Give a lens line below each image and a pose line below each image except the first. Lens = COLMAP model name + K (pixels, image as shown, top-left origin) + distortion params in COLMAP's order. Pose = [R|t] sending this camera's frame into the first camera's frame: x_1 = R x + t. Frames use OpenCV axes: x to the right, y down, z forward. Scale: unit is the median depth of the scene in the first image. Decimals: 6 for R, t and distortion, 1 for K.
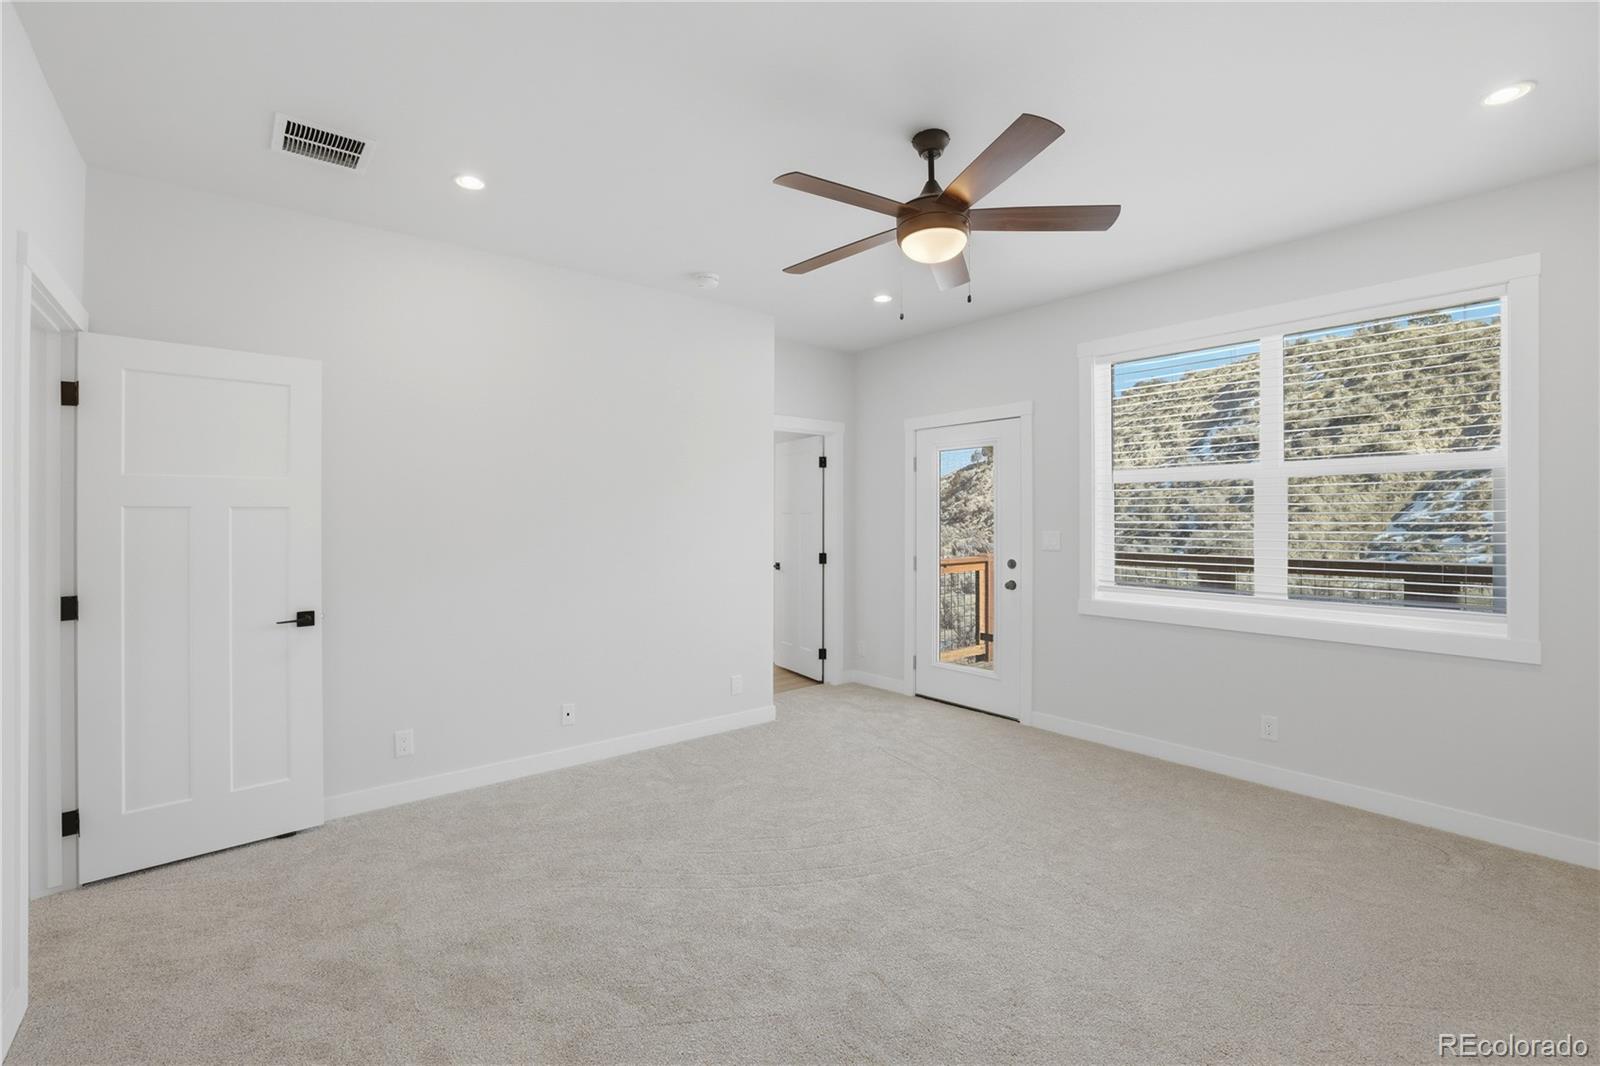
lens RADIAL K [[692.6, 0, 780.3], [0, 692.6, 516.9], [0, 0, 1]] dist [-0.042729, 0.013866]
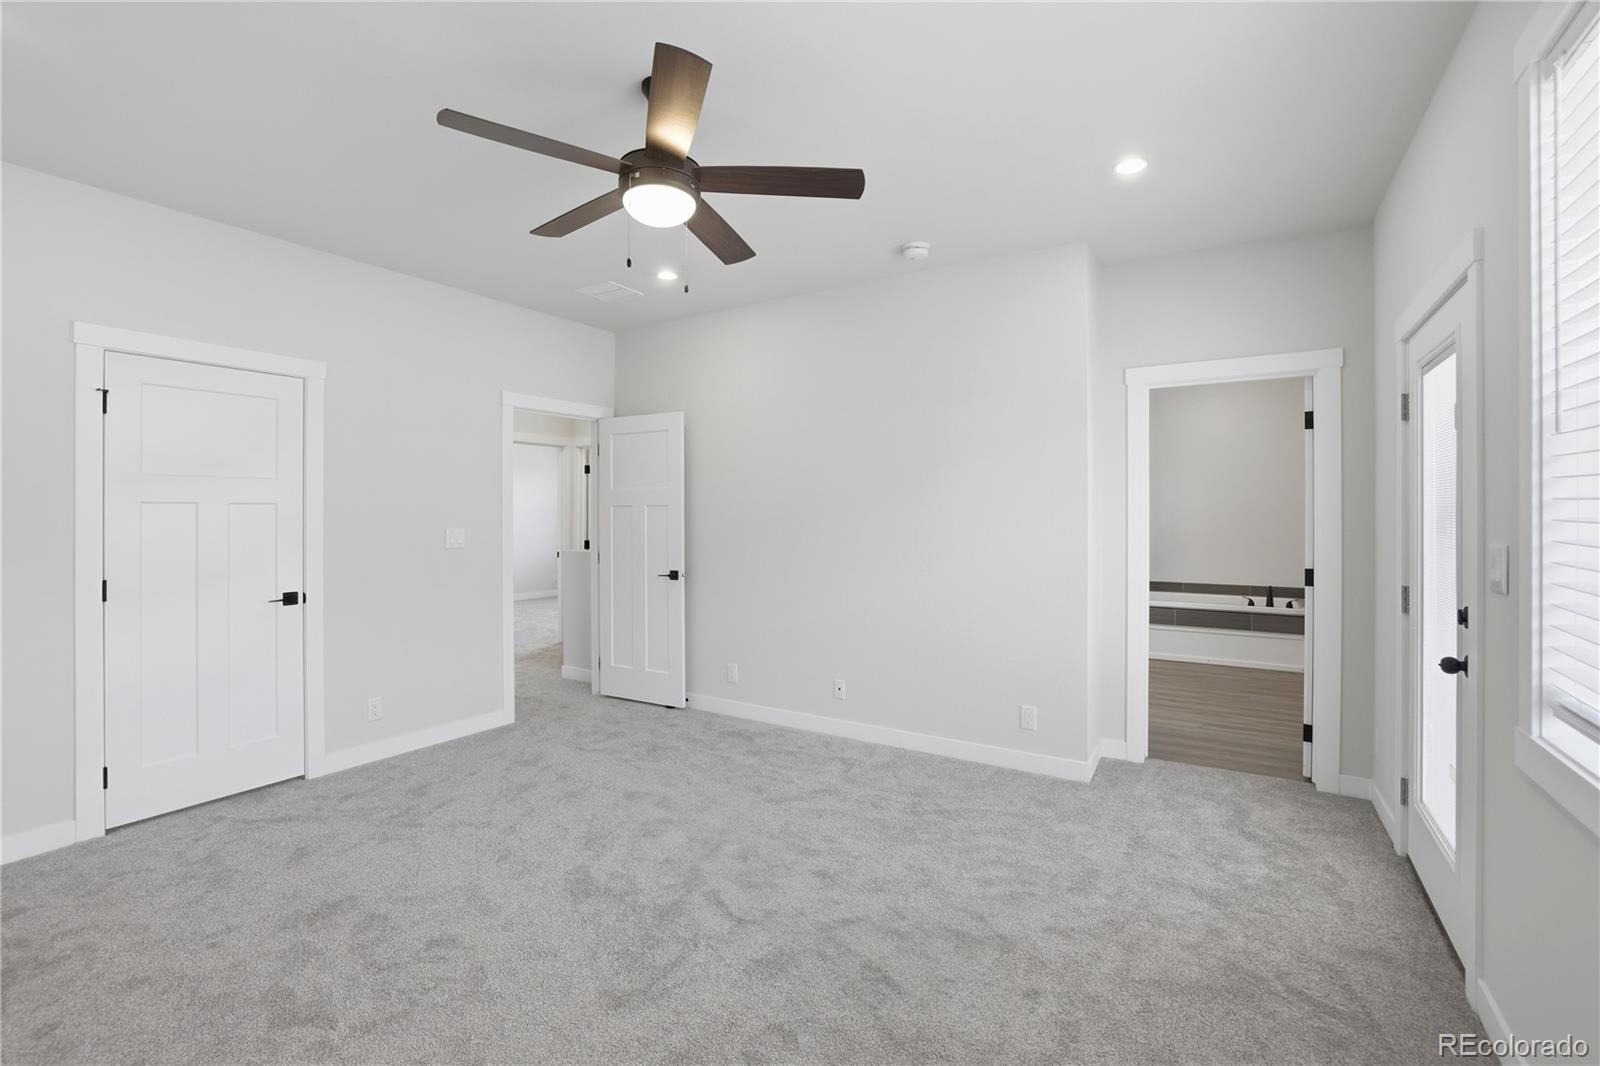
lens RADIAL K [[692.6, 0, 780.3], [0, 692.6, 516.9], [0, 0, 1]] dist [-0.042729, 0.013866]
pose [[0.329434, 0.004712, -0.944167, 0.772199], [-0.000645, 0.999988, 0.004765, 0.003837], [0.944178, -0.000960, 0.329433, 0.587890]]
